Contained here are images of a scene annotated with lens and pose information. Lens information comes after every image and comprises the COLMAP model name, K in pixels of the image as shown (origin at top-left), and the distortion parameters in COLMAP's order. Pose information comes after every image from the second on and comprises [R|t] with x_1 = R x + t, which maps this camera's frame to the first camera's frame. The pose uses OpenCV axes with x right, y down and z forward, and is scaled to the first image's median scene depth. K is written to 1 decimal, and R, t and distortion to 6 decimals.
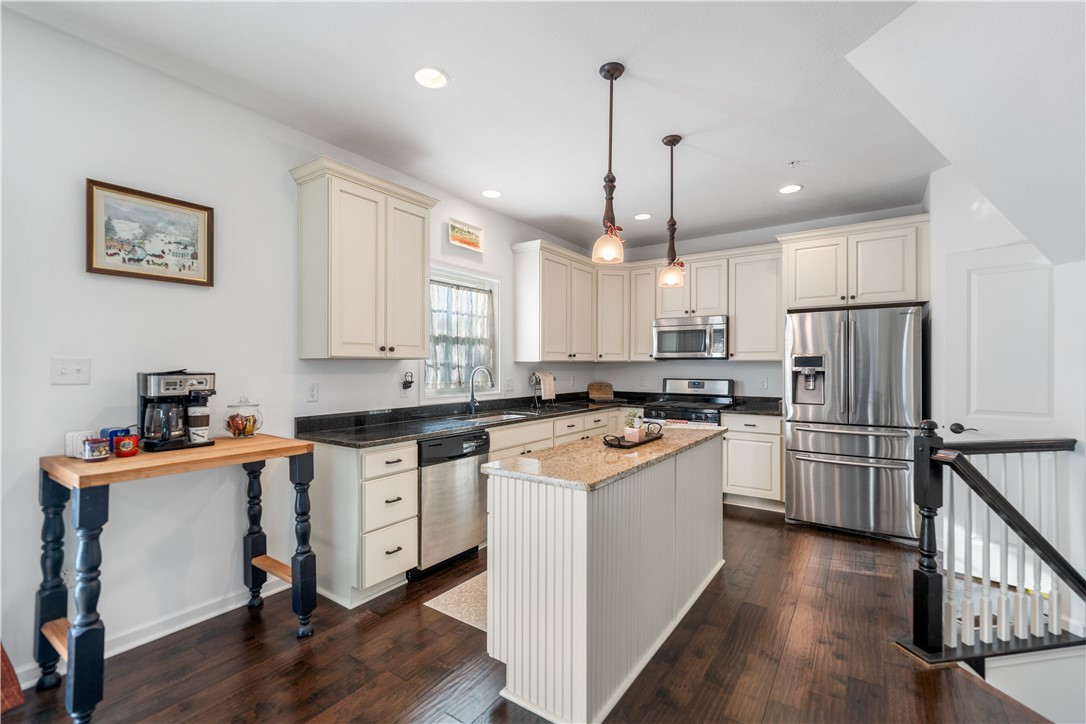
lens RADIAL K [[473.5, 0, 543.8], [0, 473.5, 366.7], [0, 0, 1]] dist [0.000257, 0.000040]
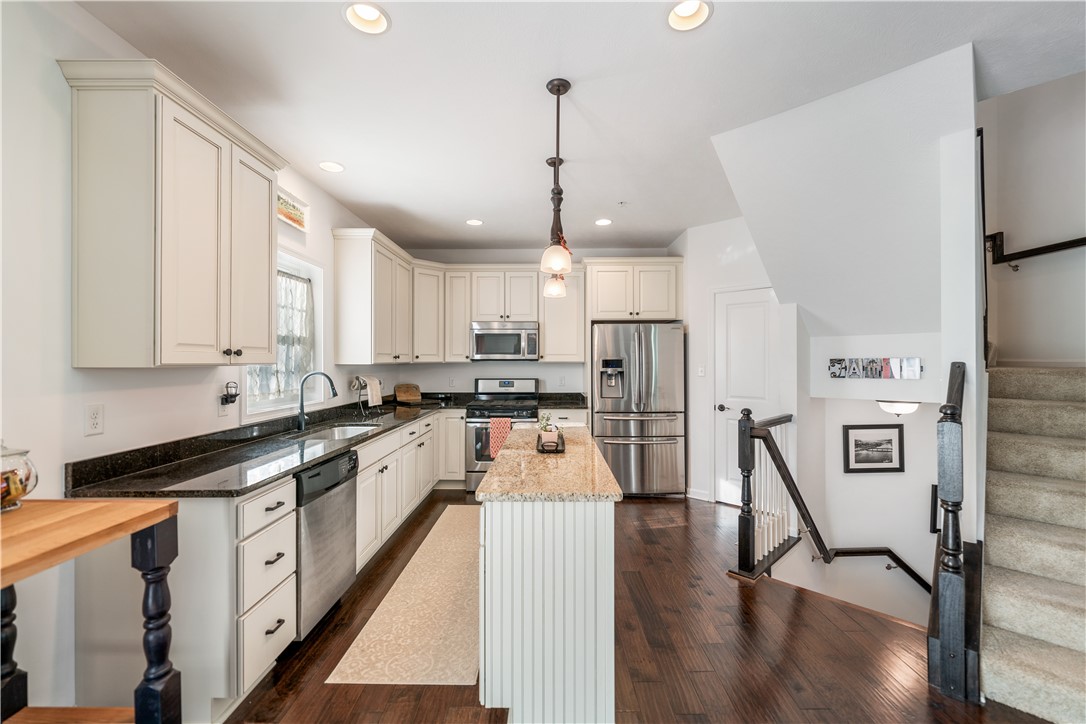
lens RADIAL K [[454.1, 0, 547.1], [0, 454.1, 359.0], [0, 0, 1]] dist [-0.000247, -0.000240]
pose [[0.824603, -0.000014, 0.565712, -0.240049], [0.003724, 0.999978, -0.005404, -0.016155], [-0.565700, 0.006563, 0.824585, 0.111895]]
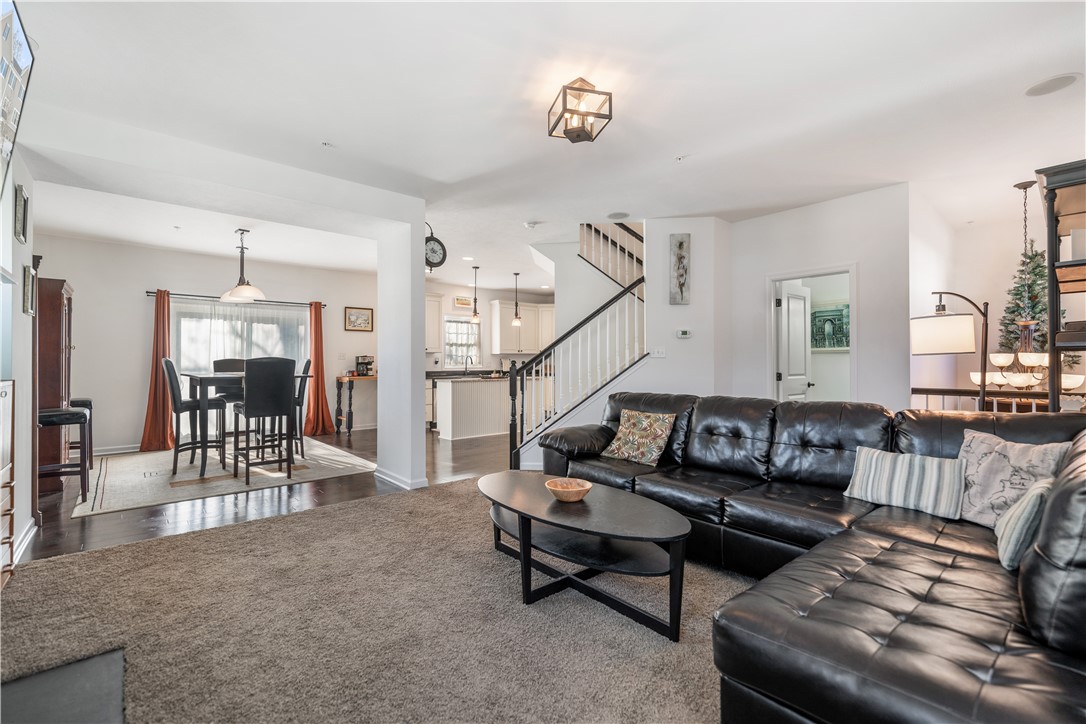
lens RADIAL K [[470.0, 0, 543.0], [0, 470.0, 362.0], [0, 0, 1]] dist [0.001507, -0.000013]
pose [[0.971906, -0.003572, -0.235341, 0.776650], [0.002820, 0.999990, -0.003532, 0.039628], [0.235351, 0.002769, 0.971906, -1.206824]]
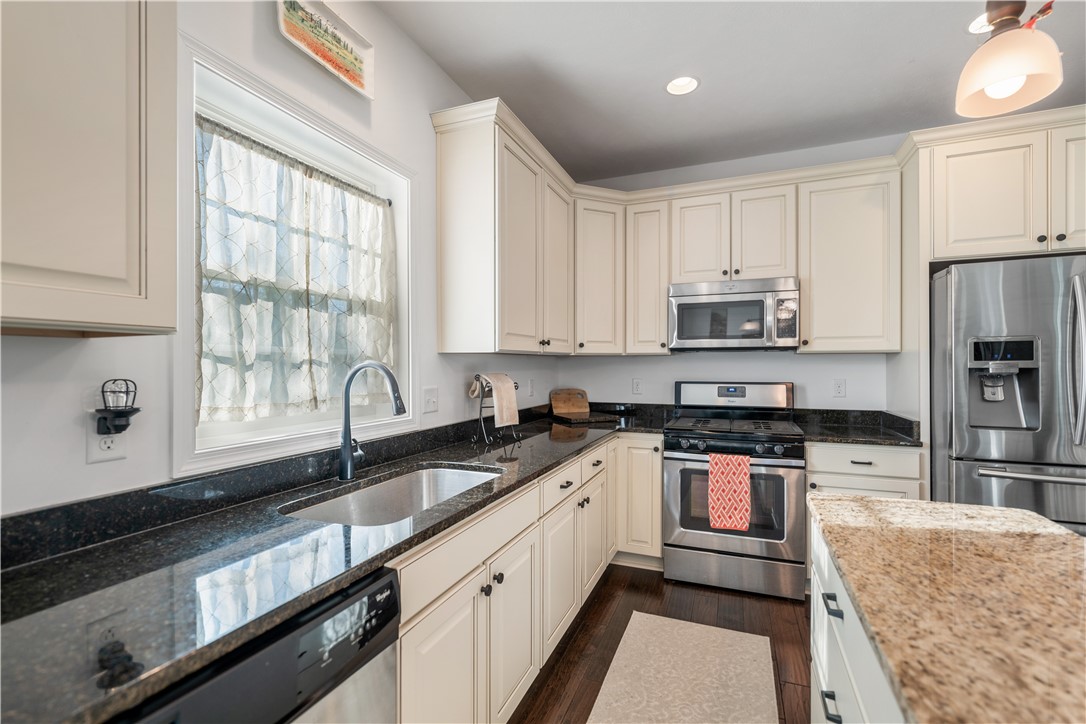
lens RADIAL K [[484.4, 0, 548.7], [0, 484.4, 362.6], [0, 0, 1]] dist [0.003644, 0.000281]
pose [[0.974015, -0.003322, 0.226461, -0.074020], [0.004682, 0.999974, -0.005468, 0.003364], [-0.226437, 0.006386, 0.974005, 0.543048]]
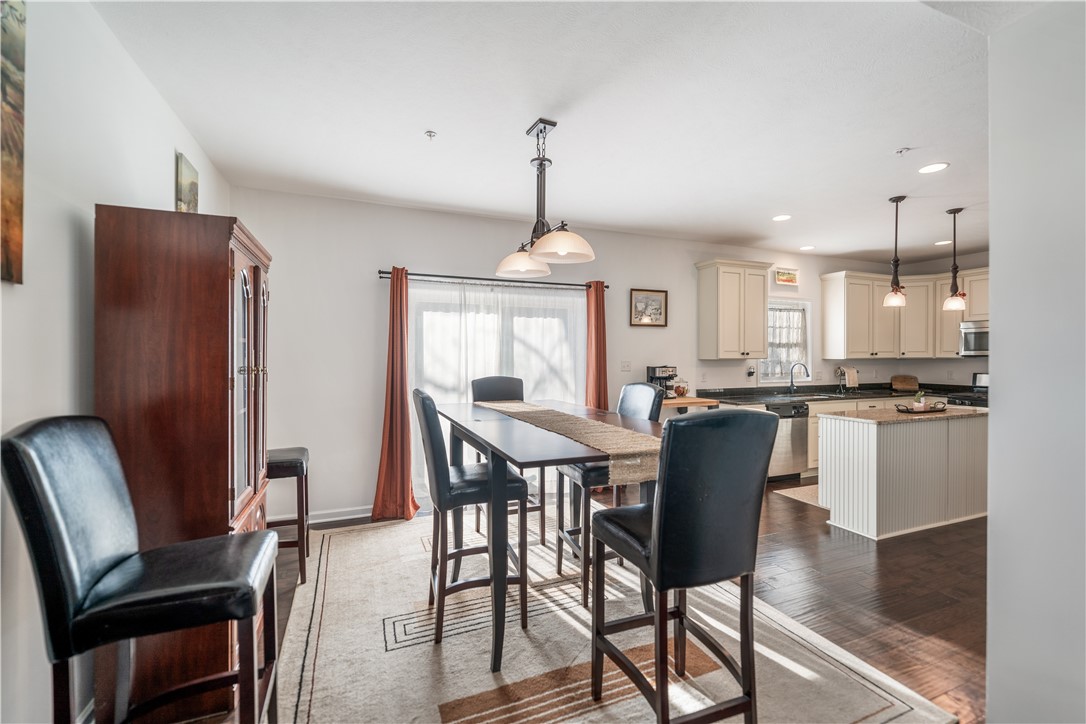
lens RADIAL K [[462.0, 0, 543.0], [0, 462.0, 362.0], [0, 0, 1]] dist [0.000565, -0.000081]
pose [[0.839829, 0.002379, -0.542846, -0.017087], [0.001987, 0.999970, 0.007456, -0.015113], [0.542847, -0.007341, 0.839799, -0.652336]]
